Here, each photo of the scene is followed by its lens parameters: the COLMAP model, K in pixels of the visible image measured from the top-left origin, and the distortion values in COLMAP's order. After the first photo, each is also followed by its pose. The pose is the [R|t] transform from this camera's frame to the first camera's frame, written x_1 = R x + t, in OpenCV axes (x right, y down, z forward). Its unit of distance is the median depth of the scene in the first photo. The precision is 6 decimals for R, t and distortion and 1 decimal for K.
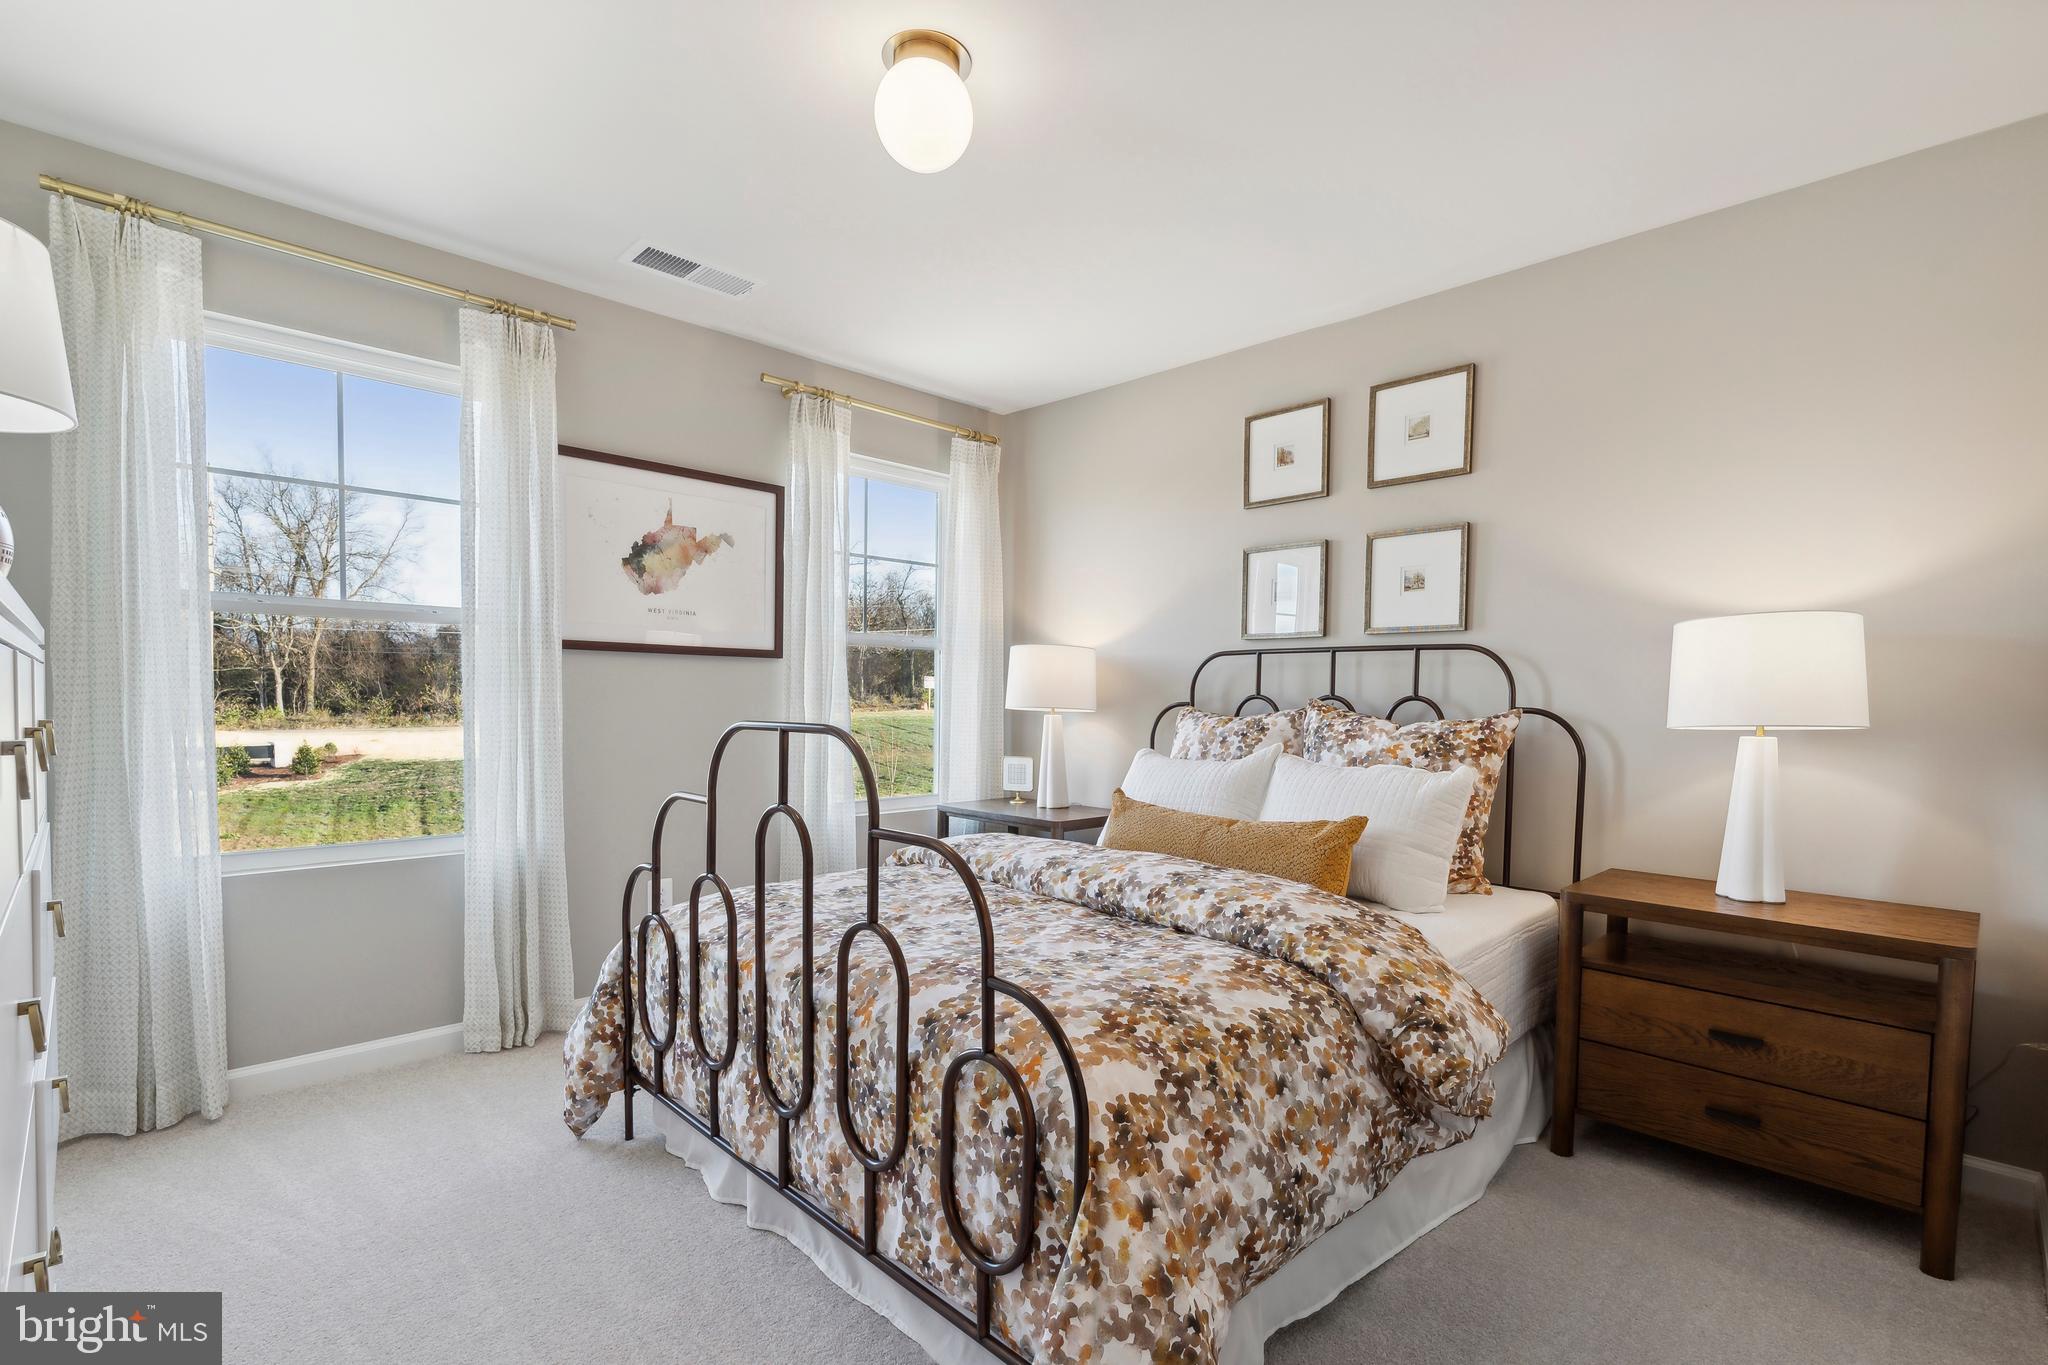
lens RADIAL K [[942.3, 0, 1027.3], [0, 942.3, 749.6], [0, 0, 1]] dist [-0.019718, -0.000028]
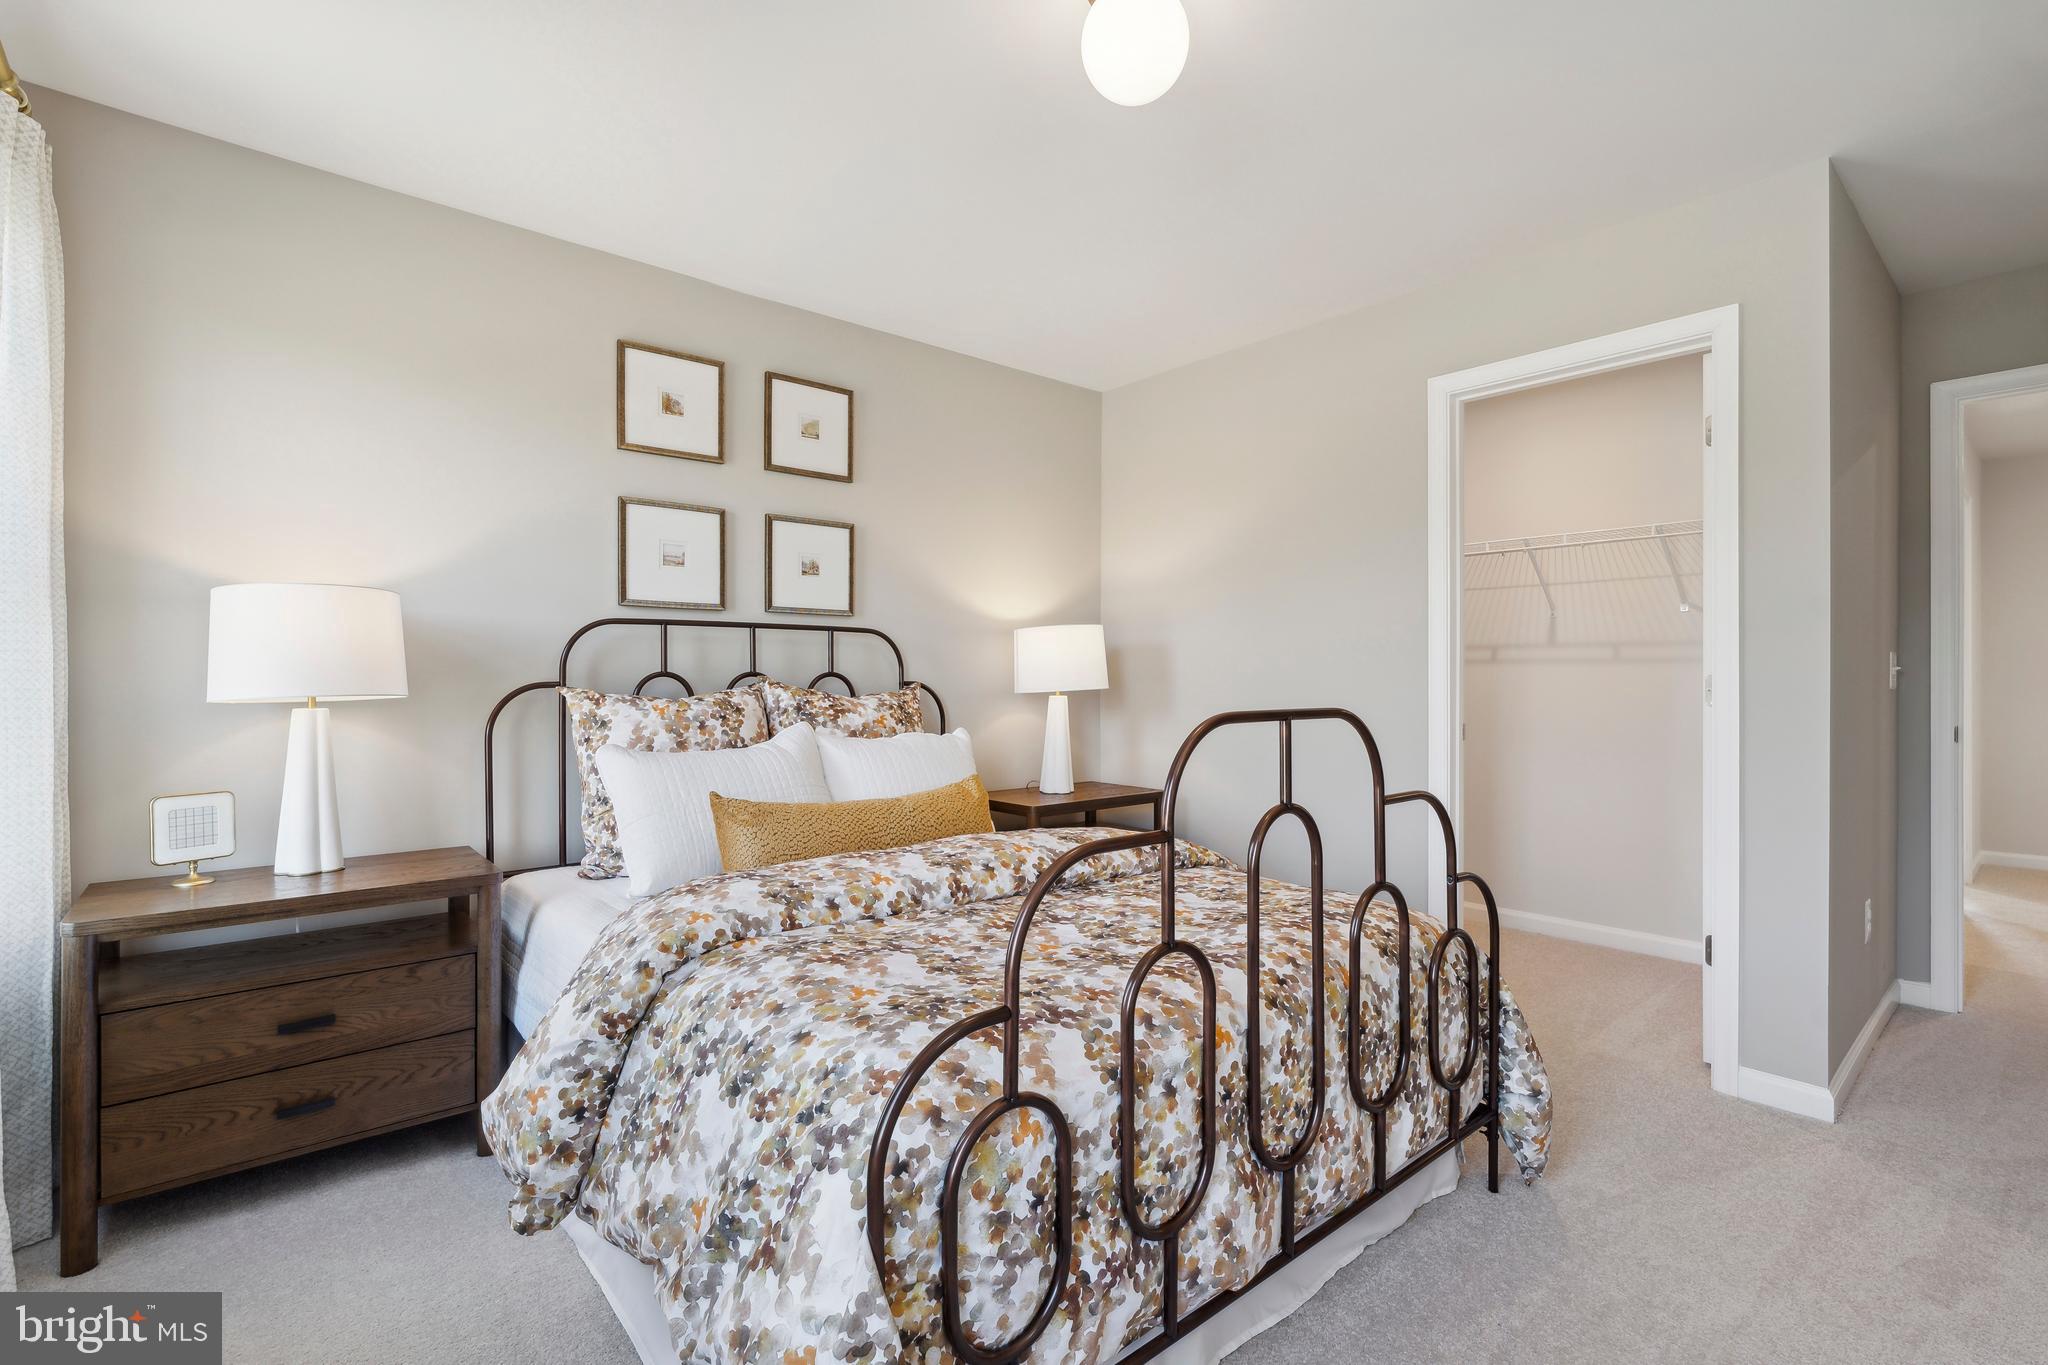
lens RADIAL K [[947.6, 0, 1024.0], [0, 947.6, 682.5], [0, 0, 1]] dist [0.002119, 0.000313]
pose [[0.065382, -0.017570, 0.997706, -0.633115], [0.057225, 0.998266, 0.013829, -0.044163], [-0.996218, 0.056189, 0.066274, 0.647699]]
